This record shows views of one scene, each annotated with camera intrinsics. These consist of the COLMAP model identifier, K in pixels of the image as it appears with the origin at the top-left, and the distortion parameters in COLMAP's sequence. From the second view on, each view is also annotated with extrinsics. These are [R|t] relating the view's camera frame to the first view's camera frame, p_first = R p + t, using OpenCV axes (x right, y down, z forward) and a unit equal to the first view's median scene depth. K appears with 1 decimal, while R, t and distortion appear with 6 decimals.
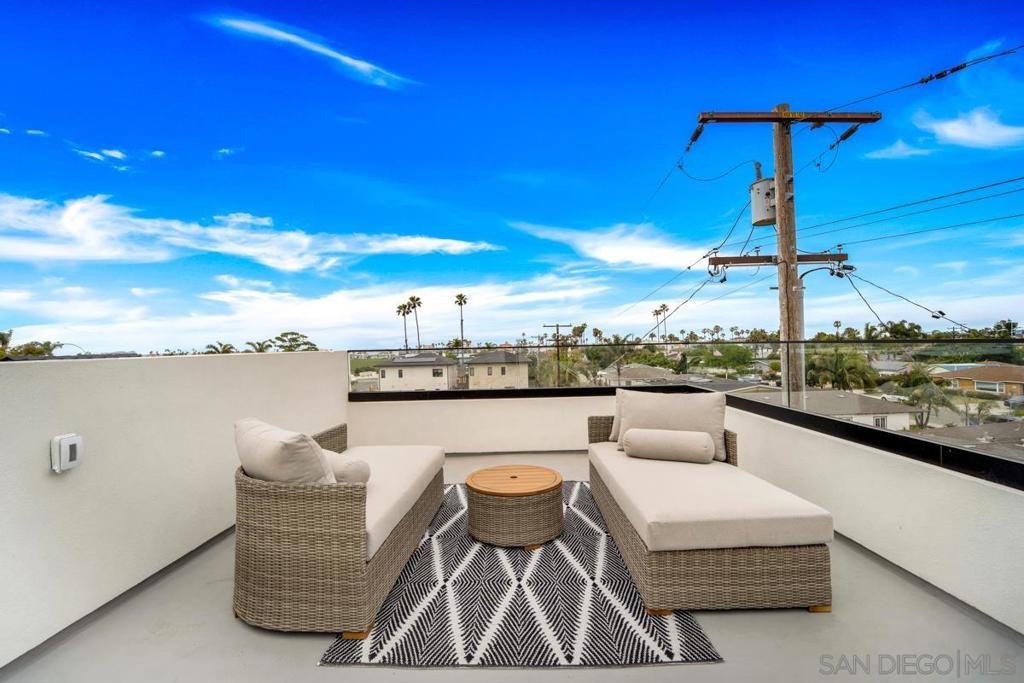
lens RADIAL K [[420.1, 0, 510.0], [0, 420.1, 341.2], [0, 0, 1]] dist [-0.009455, -0.000442]
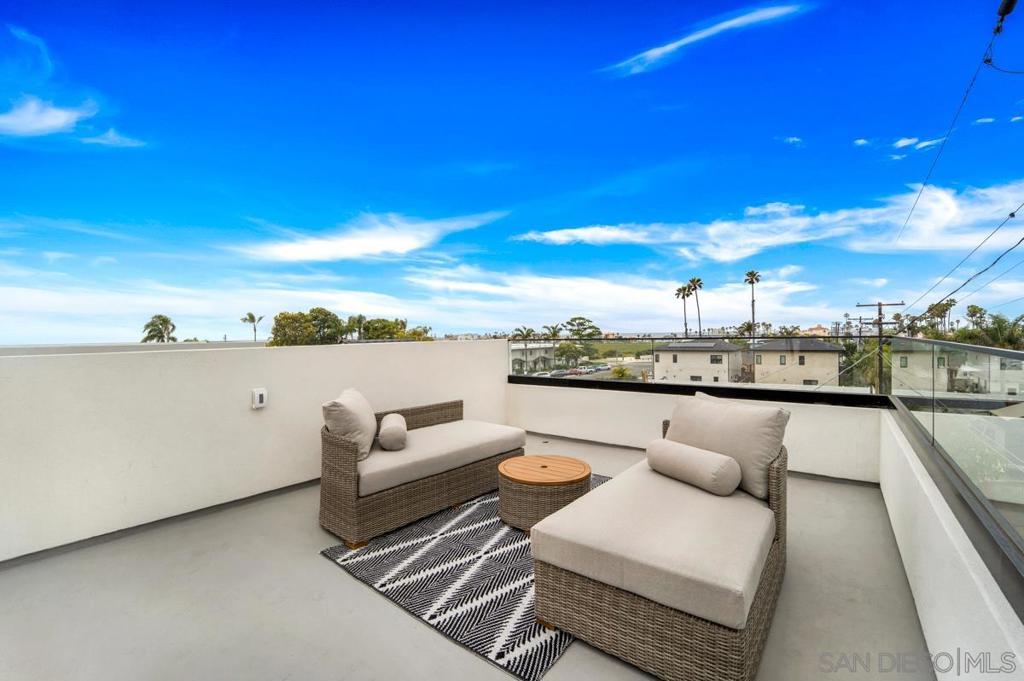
lens RADIAL K [[418.8, 0, 518.0], [0, 418.8, 336.4], [0, 0, 1]] dist [-0.016554, -0.001130]
pose [[0.796663, 0.011678, -0.604311, 0.235732], [0.005459, 0.999634, 0.026514, -0.011584], [0.604399, -0.024421, 0.796307, 0.056637]]
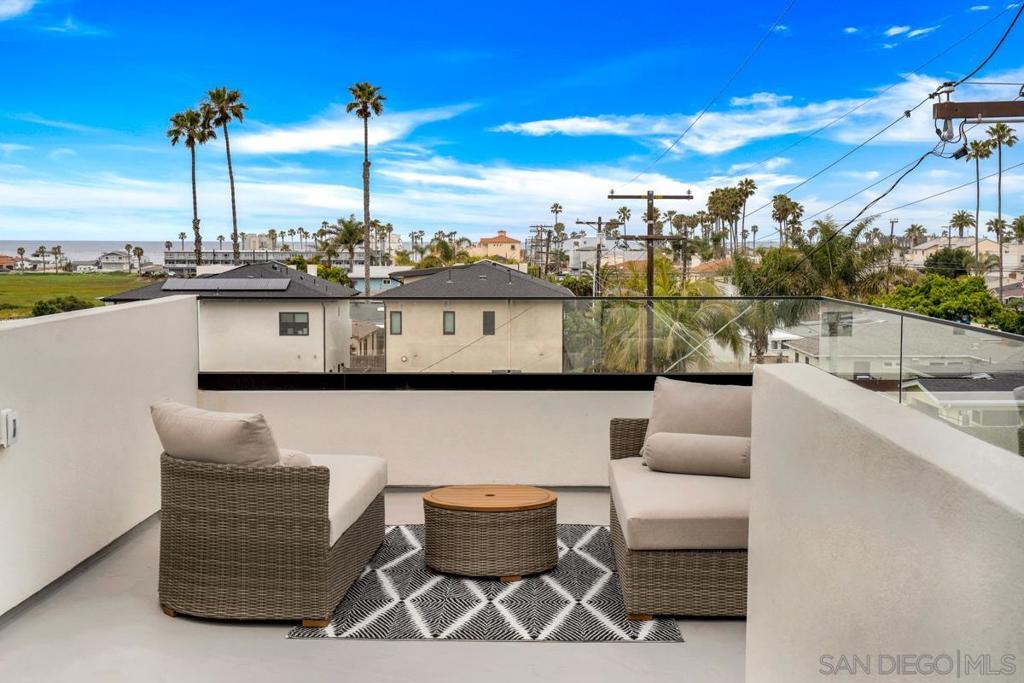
lens RADIAL K [[1340.6, 0, 504.5], [0, 1340.6, 311.7], [0, 0, 1]] dist [0.071779, 0.000000]
pose [[0.999680, 0.024566, -0.006006, 0.016179], [-0.024126, 0.997614, 0.064686, -0.055318], [0.007581, -0.064520, 0.997888, -0.511679]]
